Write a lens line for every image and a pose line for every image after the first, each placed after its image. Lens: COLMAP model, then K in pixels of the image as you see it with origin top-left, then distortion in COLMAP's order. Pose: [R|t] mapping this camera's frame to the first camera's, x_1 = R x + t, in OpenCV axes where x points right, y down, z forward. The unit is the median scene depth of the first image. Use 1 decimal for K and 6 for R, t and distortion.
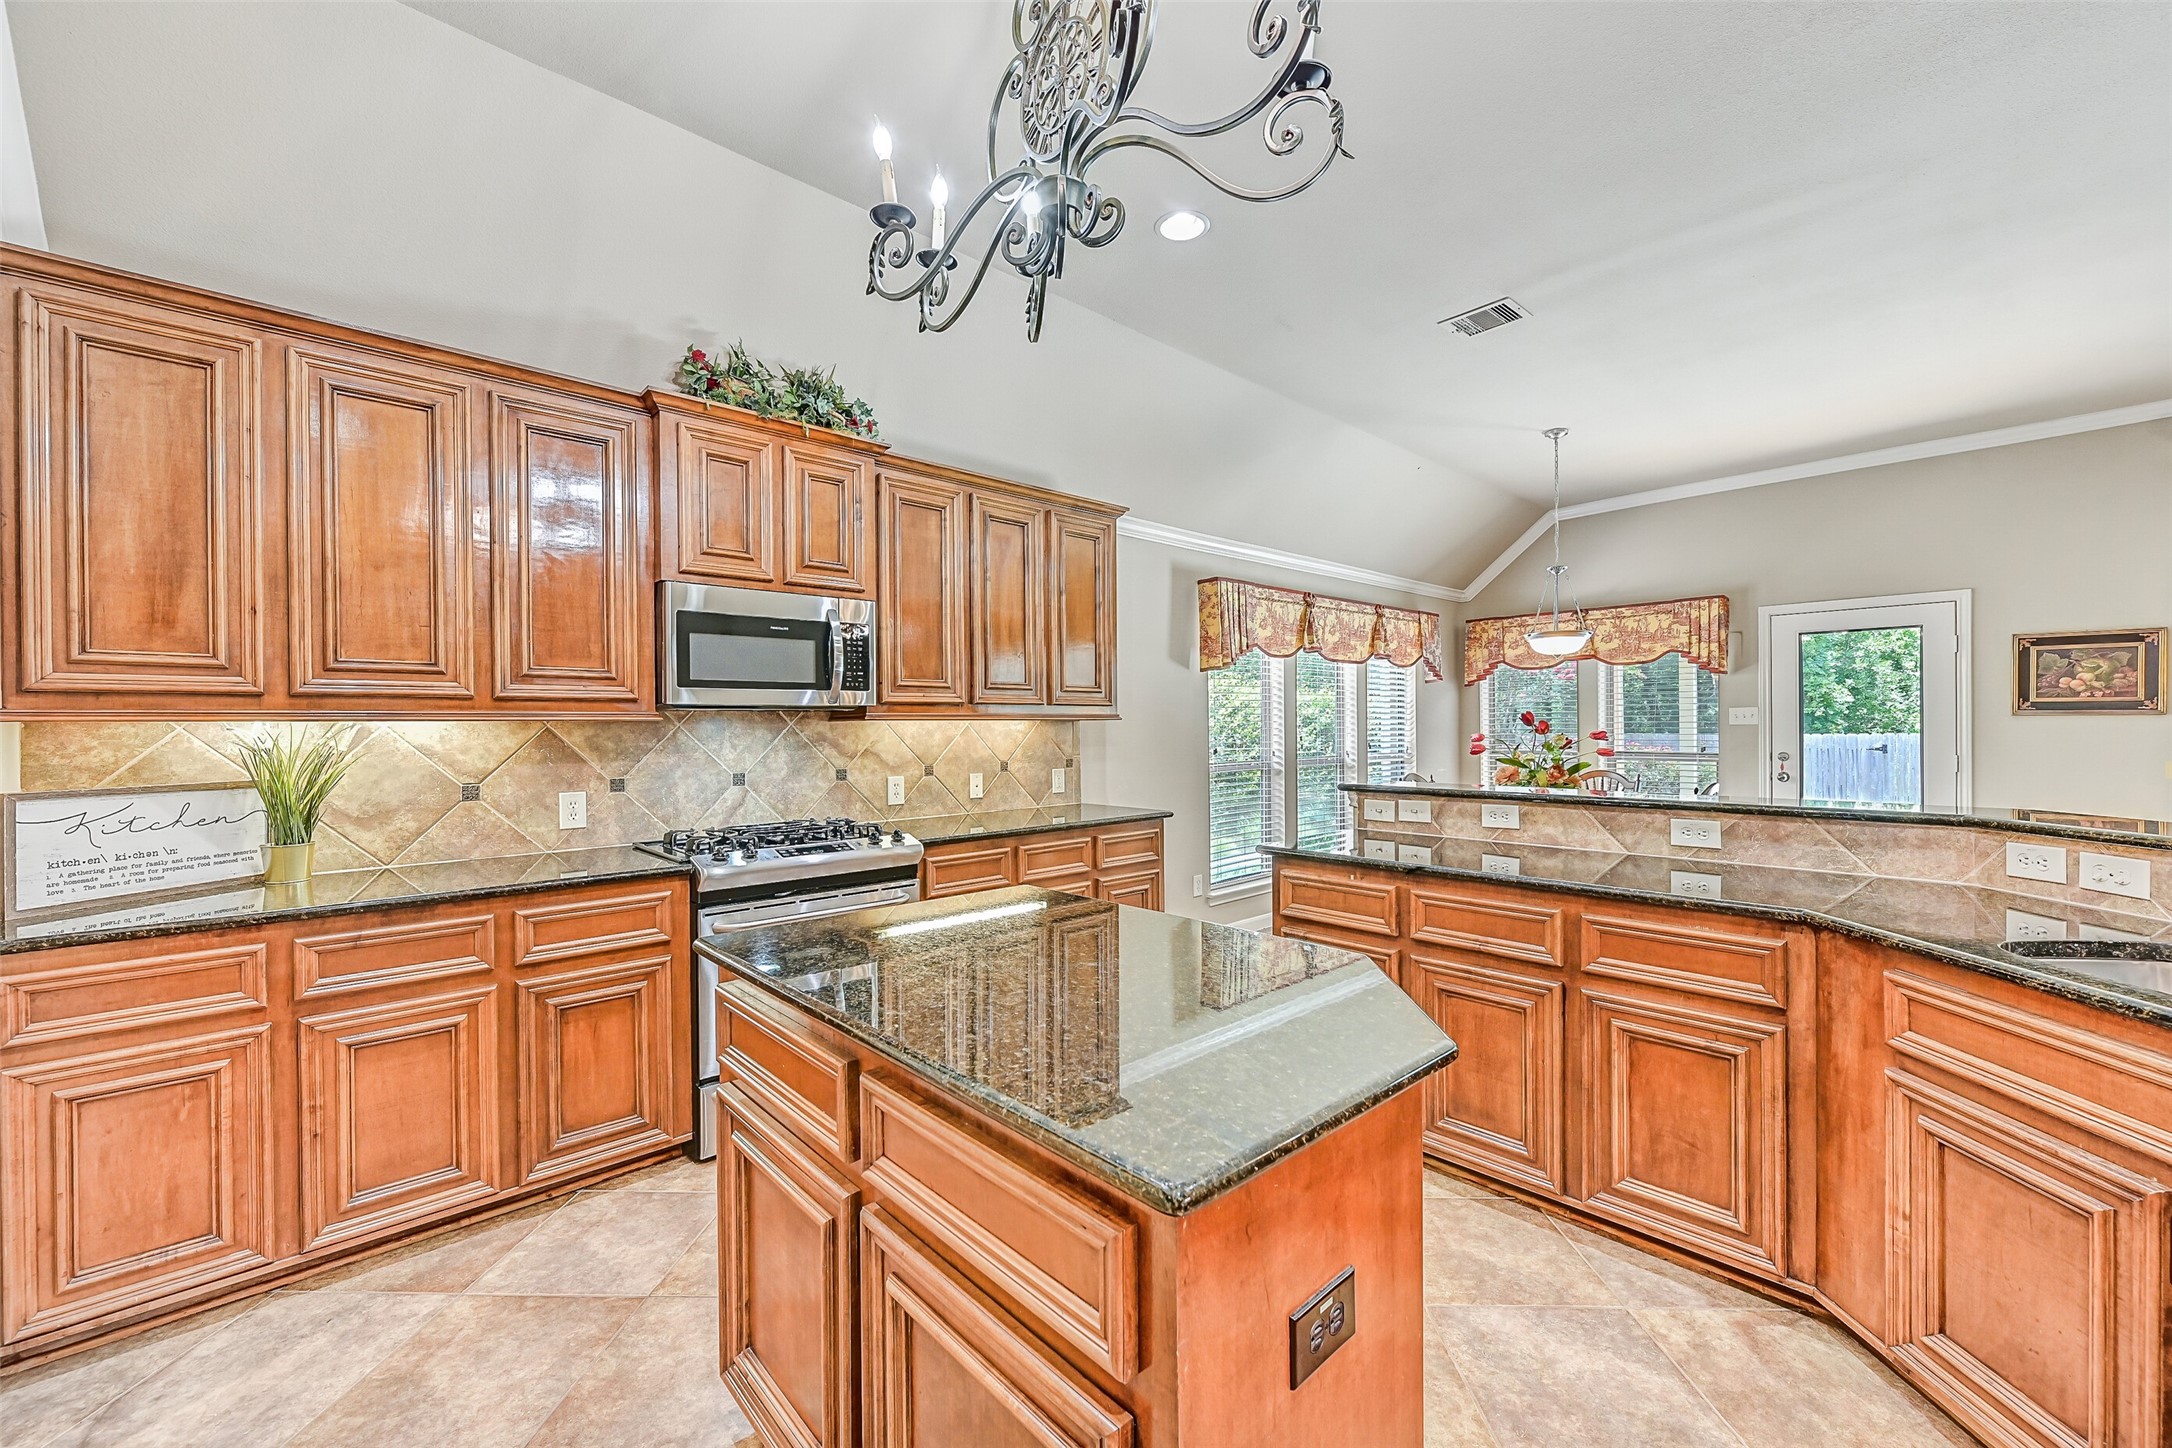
lens RADIAL K [[861.6, 0, 1098.5], [0, 861.6, 730.8], [0, 0, 1]] dist [-0.000905, 0.000698]
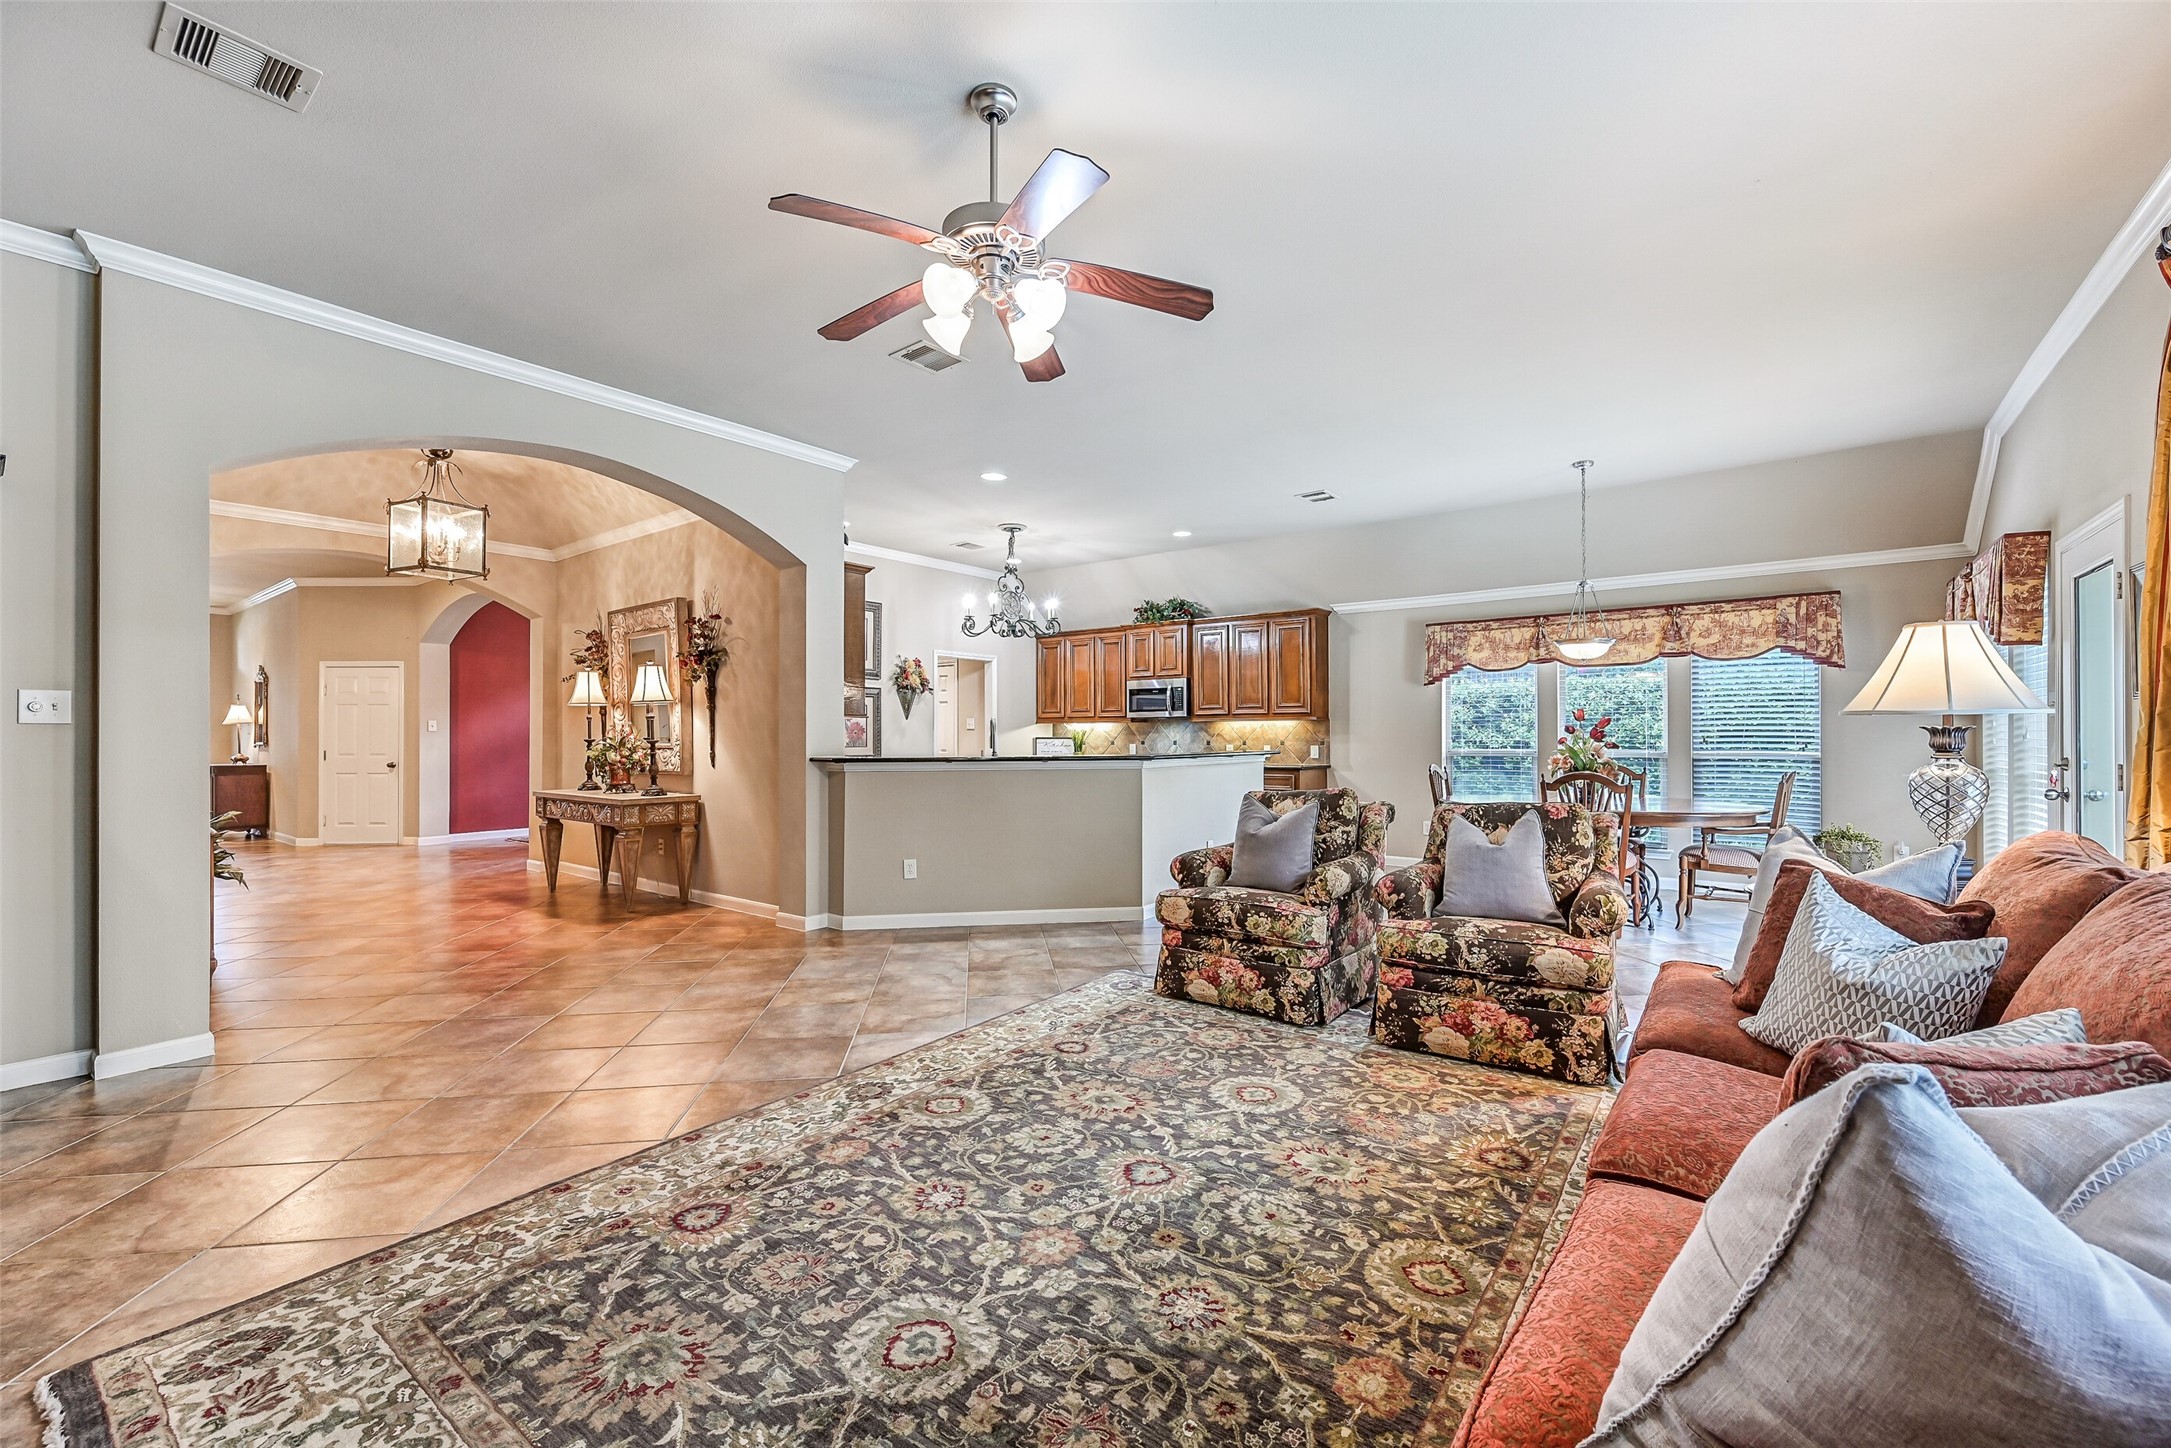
lens RADIAL K [[890.8, 0, 1089.0], [0, 890.8, 728.5], [0, 0, 1]] dist [-0.002725, -0.000487]
pose [[0.157129, 0.001180, -0.987577, 2.263299], [-0.003538, 0.999994, 0.000632, 0.007759], [0.987572, 0.003395, 0.157132, 0.244084]]
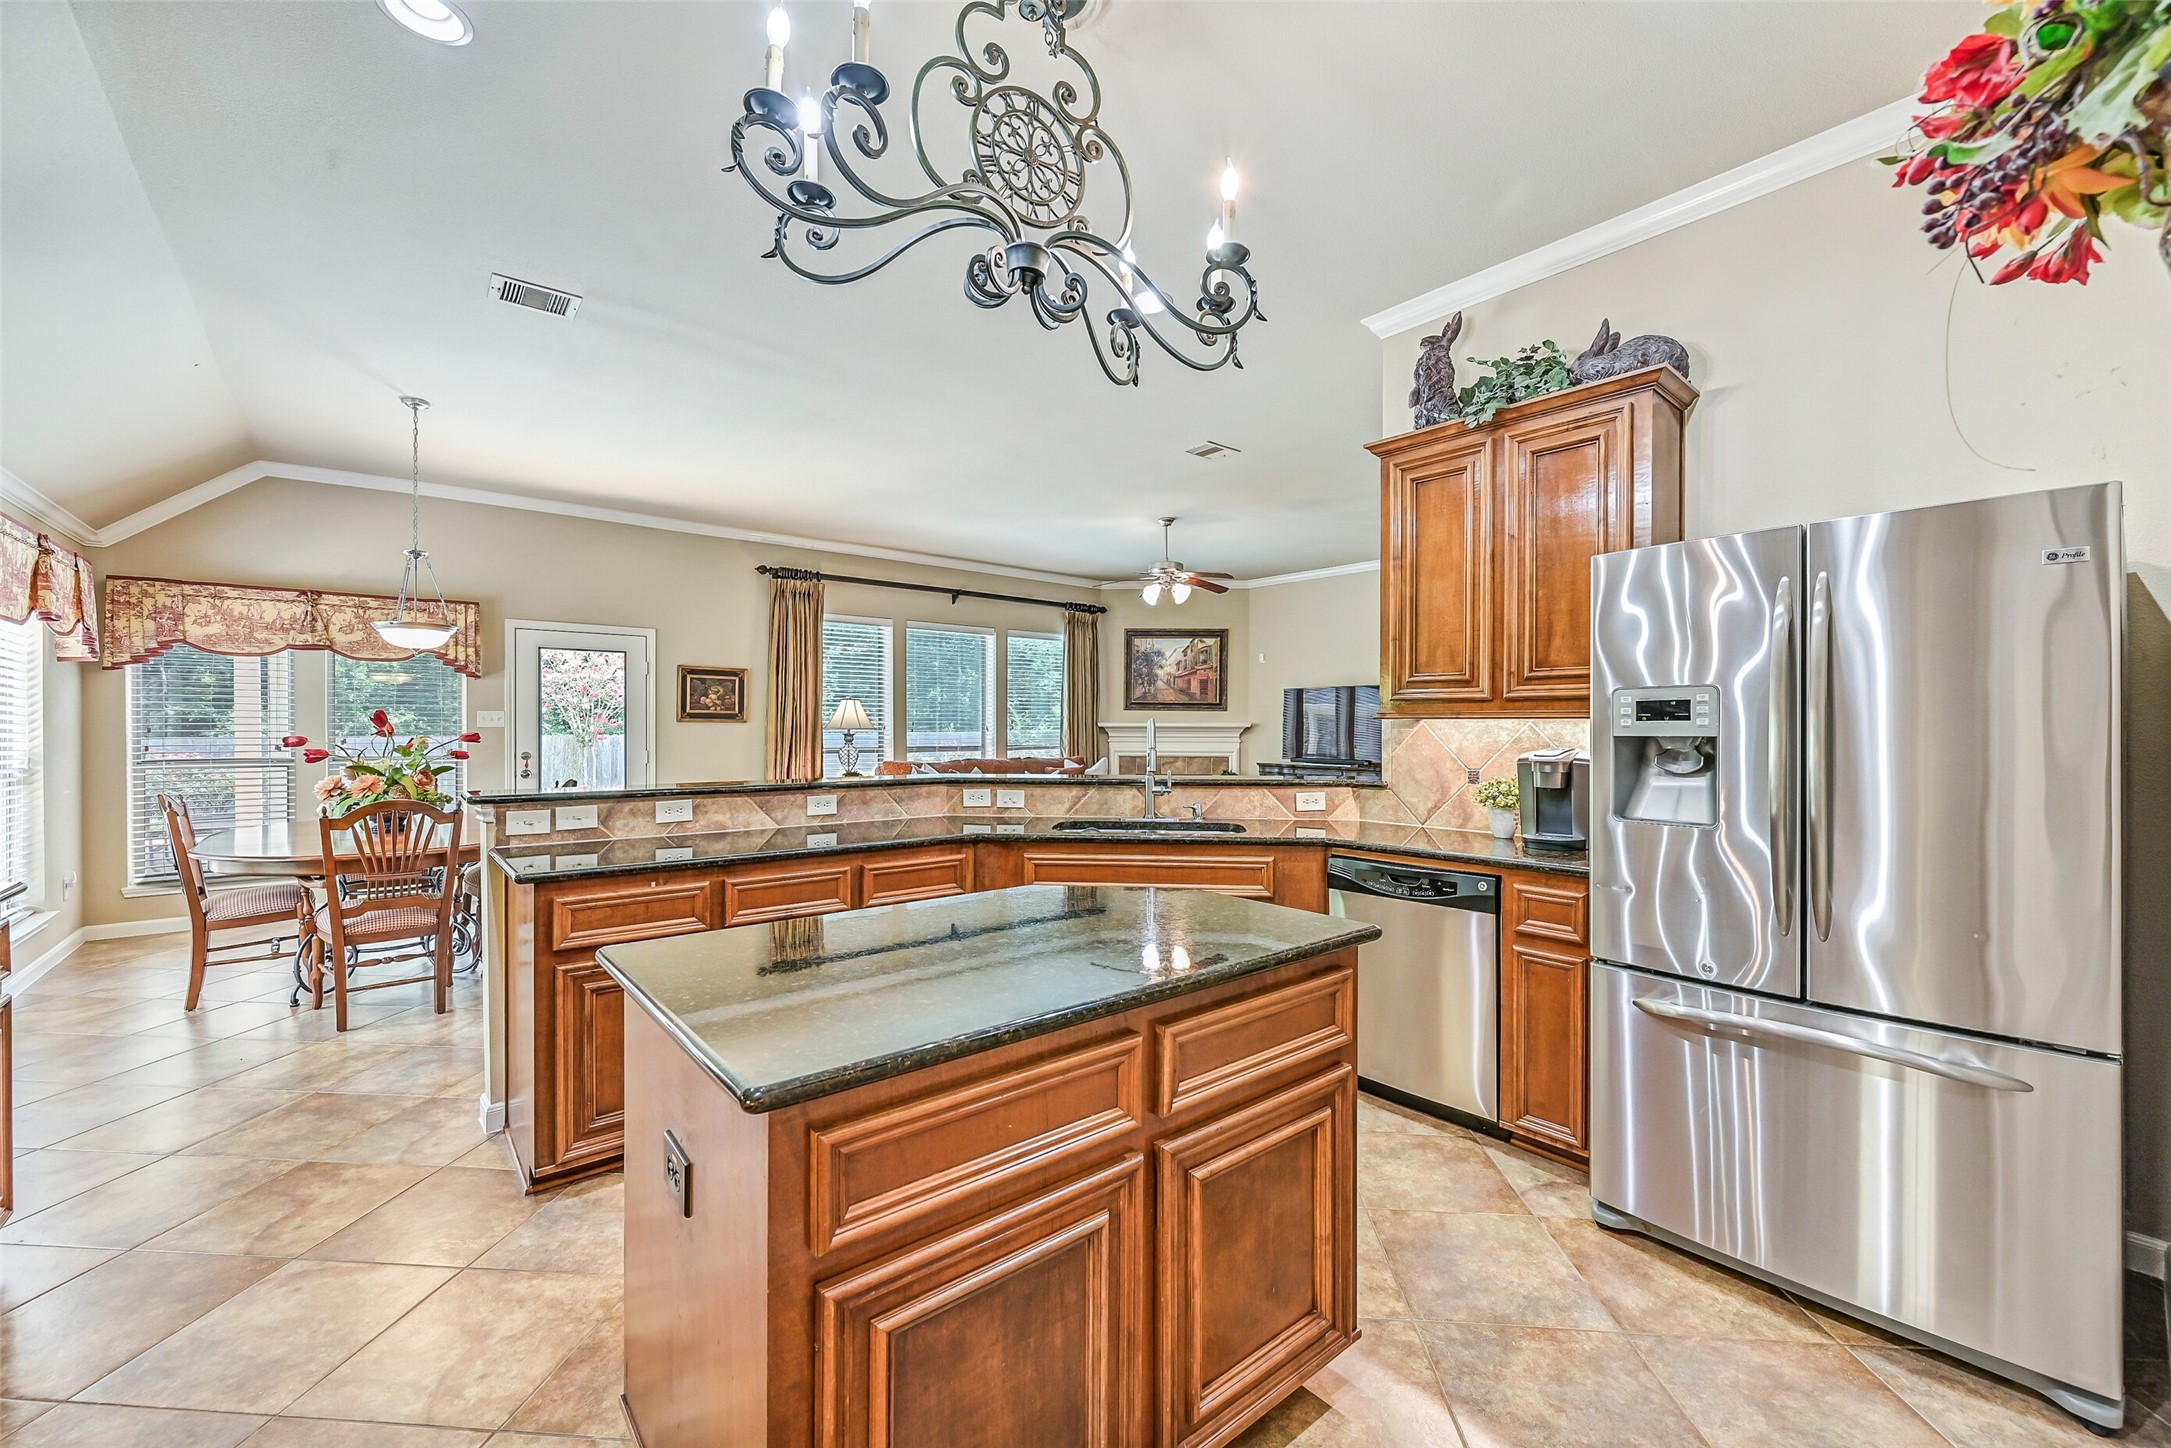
lens RADIAL K [[861.2, 0, 1089.7], [0, 861.2, 733.5], [0, 0, 1]] dist [-0.000905, 0.000698]
pose [[0.054979, -0.001824, 0.998486, -0.471307], [0.002546, 0.999995, 0.001686, 0.001818], [-0.998484, 0.002450, 0.054983, 0.347938]]
